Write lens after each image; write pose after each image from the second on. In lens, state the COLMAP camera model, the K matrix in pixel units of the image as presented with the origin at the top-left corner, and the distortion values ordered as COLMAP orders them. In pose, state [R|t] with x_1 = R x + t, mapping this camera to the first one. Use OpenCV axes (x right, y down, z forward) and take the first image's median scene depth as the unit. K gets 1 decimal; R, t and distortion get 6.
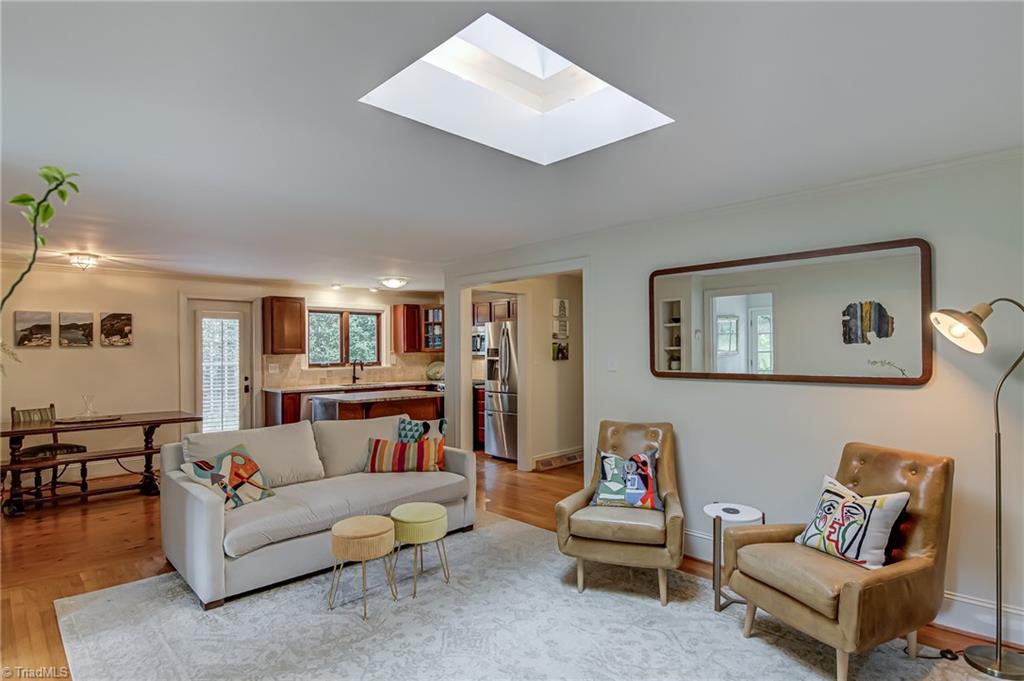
lens RADIAL K [[543.4, 0, 512.0], [0, 543.4, 340.5], [0, 0, 1]] dist [0.004493, -0.021486]
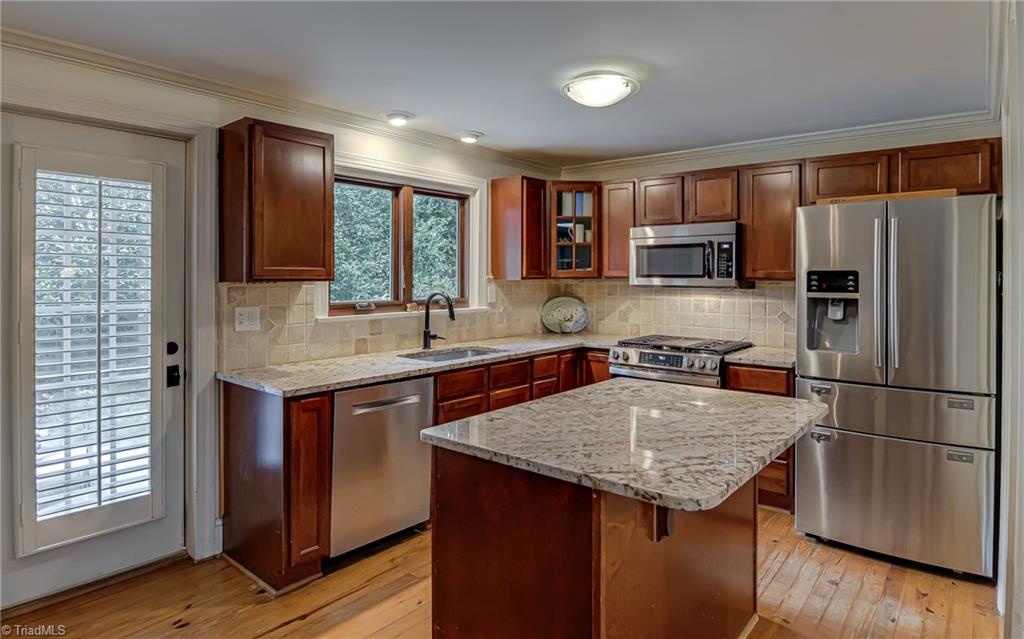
lens RADIAL K [[575.2, 0, 512.0], [0, 575.2, 271.9], [0, 0, 1]] dist [-0.000921, -0.000781]
pose [[0.993961, 0.009384, 0.109334, -0.308095], [-0.010515, 0.999897, 0.009778, 0.013109], [-0.109231, -0.010868, 0.993957, 0.598656]]
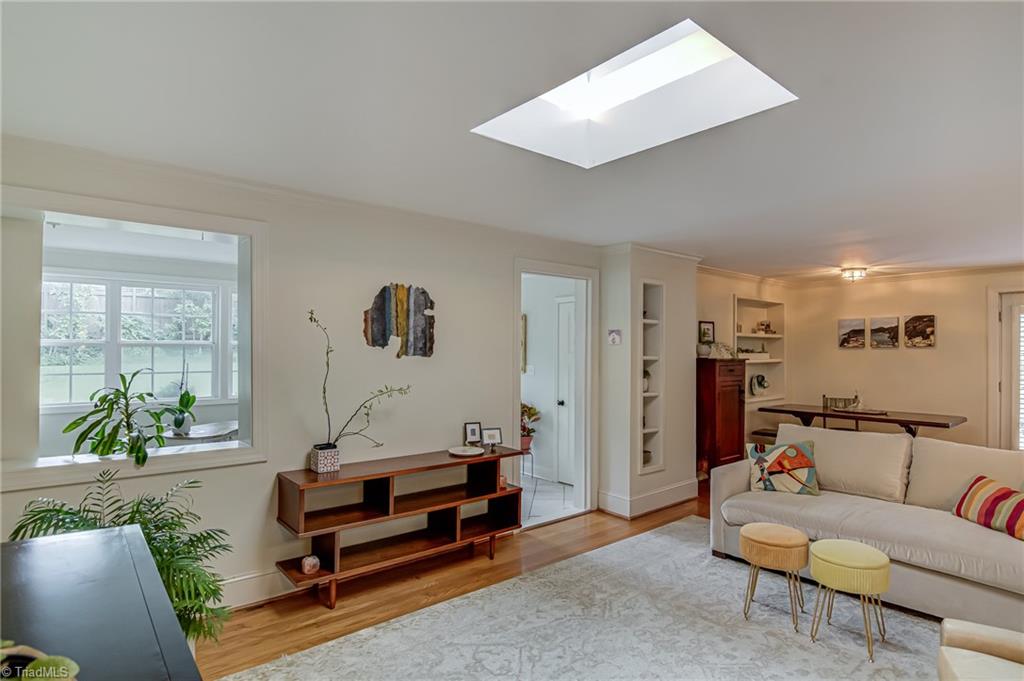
lens RADIAL K [[543.4, 0, 512.0], [0, 543.4, 340.5], [0, 0, 1]] dist [0.004493, -0.021486]
pose [[-0.087713, -0.012294, -0.996070, 0.316614], [0.012033, 0.999838, -0.013401, 0.001841], [0.996073, -0.013161, -0.087551, 0.270530]]
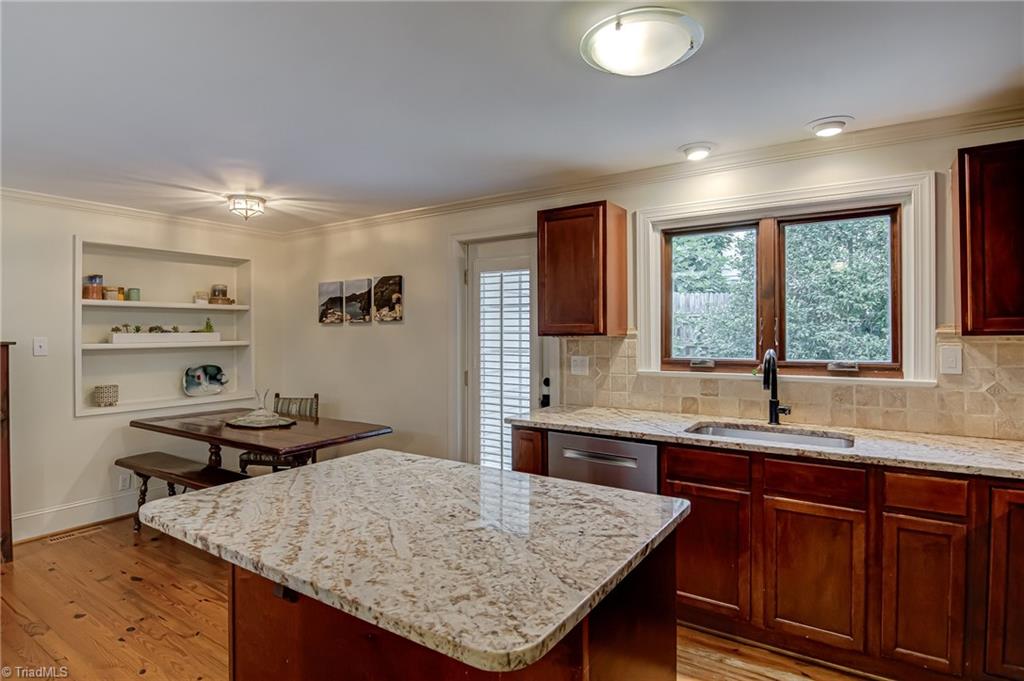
lens RADIAL K [[543.4, 0, 512.0], [0, 543.4, 340.5], [0, 0, 1]] dist [0.004493, -0.021486]
pose [[0.215797, 0.022178, -0.976186, 0.007969], [0.019425, 0.999447, 0.027001, 0.016048], [0.976245, -0.024789, 0.215246, 0.864256]]
